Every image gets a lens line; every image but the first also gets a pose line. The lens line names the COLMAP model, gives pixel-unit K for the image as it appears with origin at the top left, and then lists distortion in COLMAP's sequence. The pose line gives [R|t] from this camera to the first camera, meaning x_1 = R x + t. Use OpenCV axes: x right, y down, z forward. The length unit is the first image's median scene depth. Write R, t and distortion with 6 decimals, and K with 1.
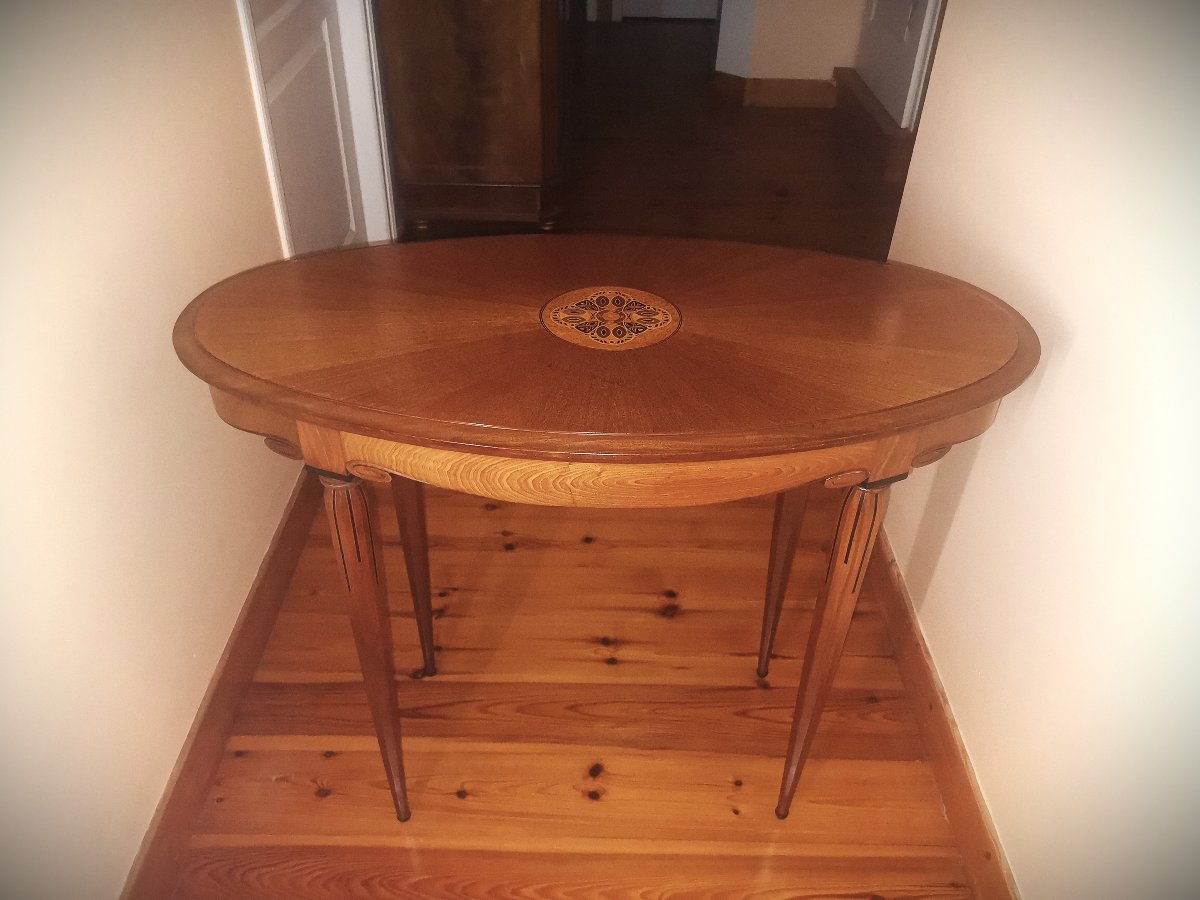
lens RADIAL K [[989.0, 0, 584.1], [0, 989.0, 453.1], [0, 0, 1]] dist [0.049243, -0.062433]
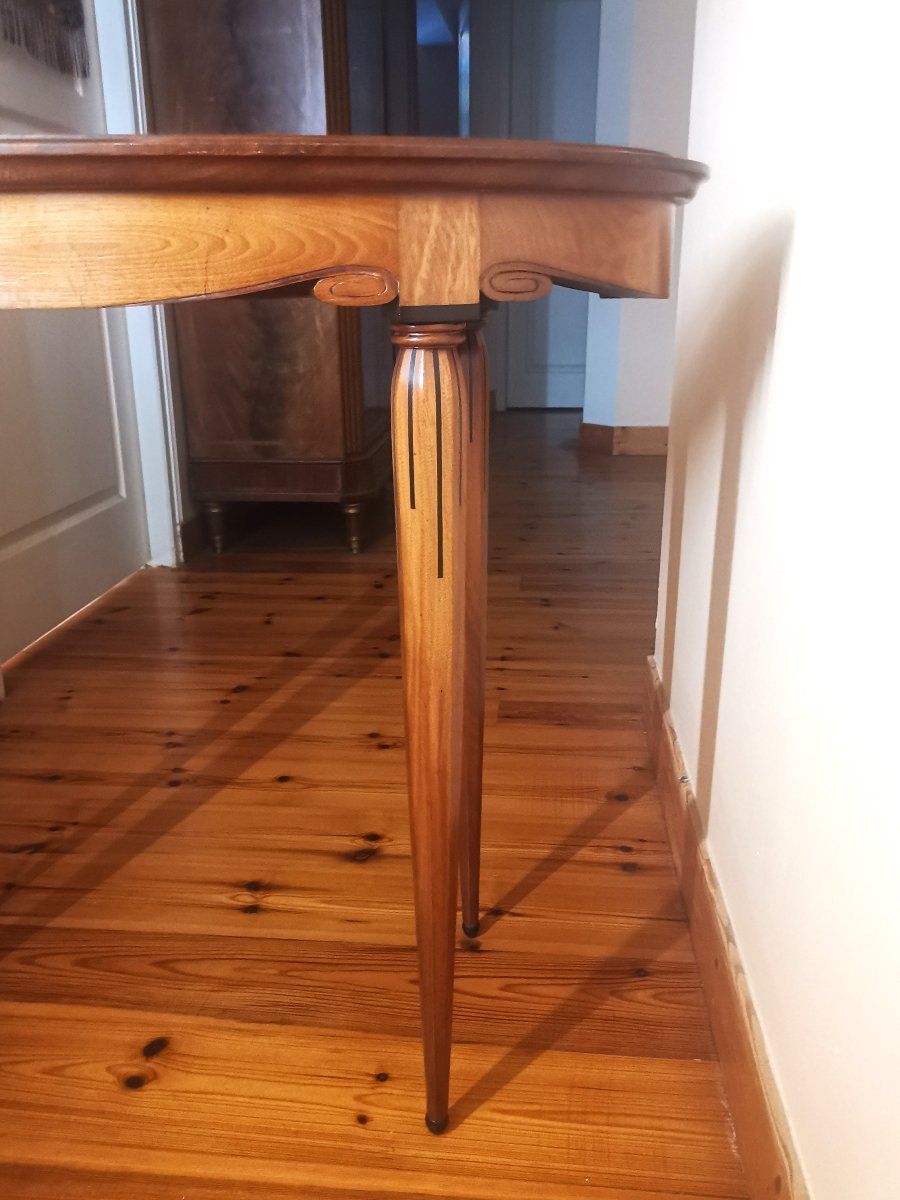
lens RADIAL K [[1012.9, 0, 447.2], [0, 1012.9, 585.8], [0, 0, 1]] dist [0.044385, -0.051295]
pose [[0.994741, 0.000923, -0.102417, 0.259288], [-0.036773, 0.936503, -0.348727, 0.273175], [0.095592, 0.350659, 0.931612, 0.344132]]
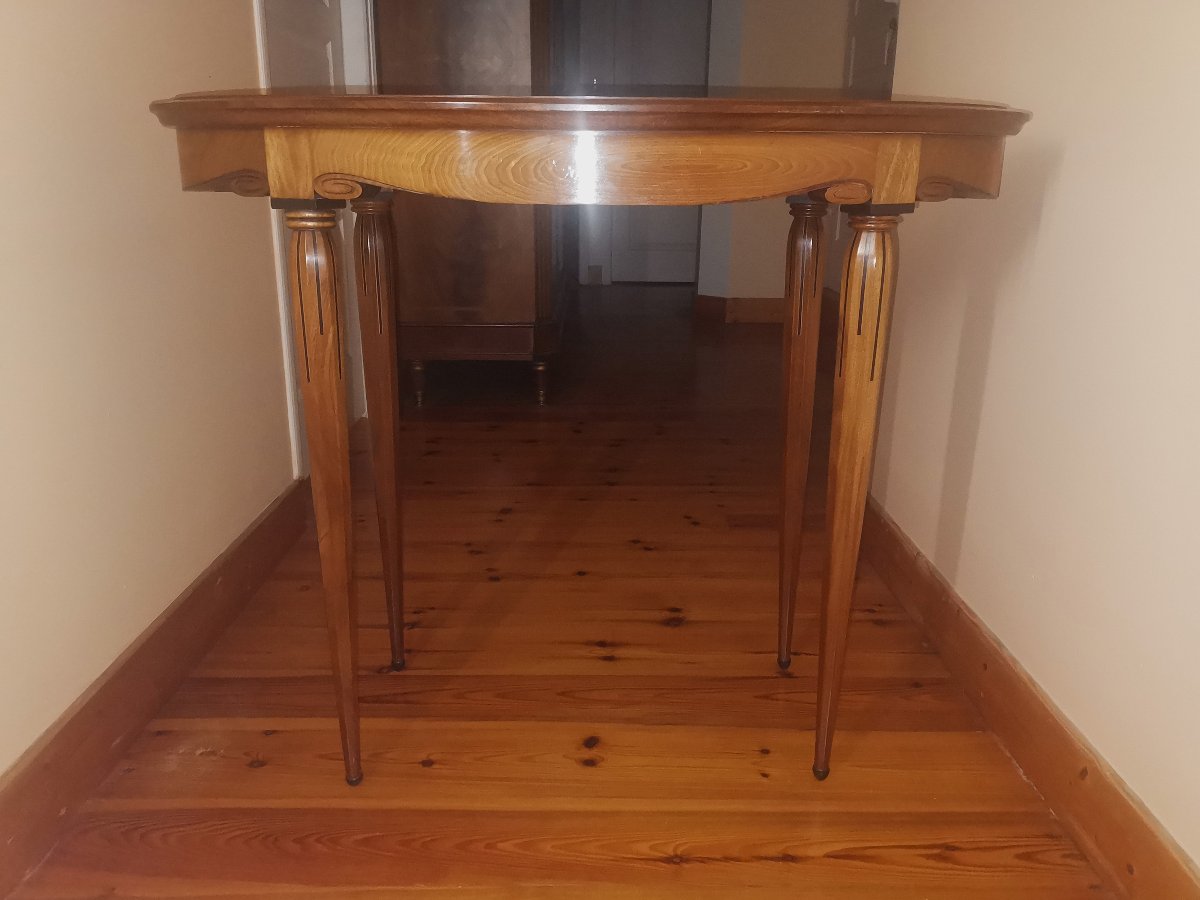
lens RADIAL K [[989.0, 0, 585.0], [0, 989.0, 443.9], [0, 0, 1]] dist [0.049243, -0.062433]
pose [[0.999911, -0.012473, 0.004802, 0.005791], [0.013365, 0.931466, -0.363582, 0.398209], [0.000062, 0.363614, 0.931550, 0.144990]]
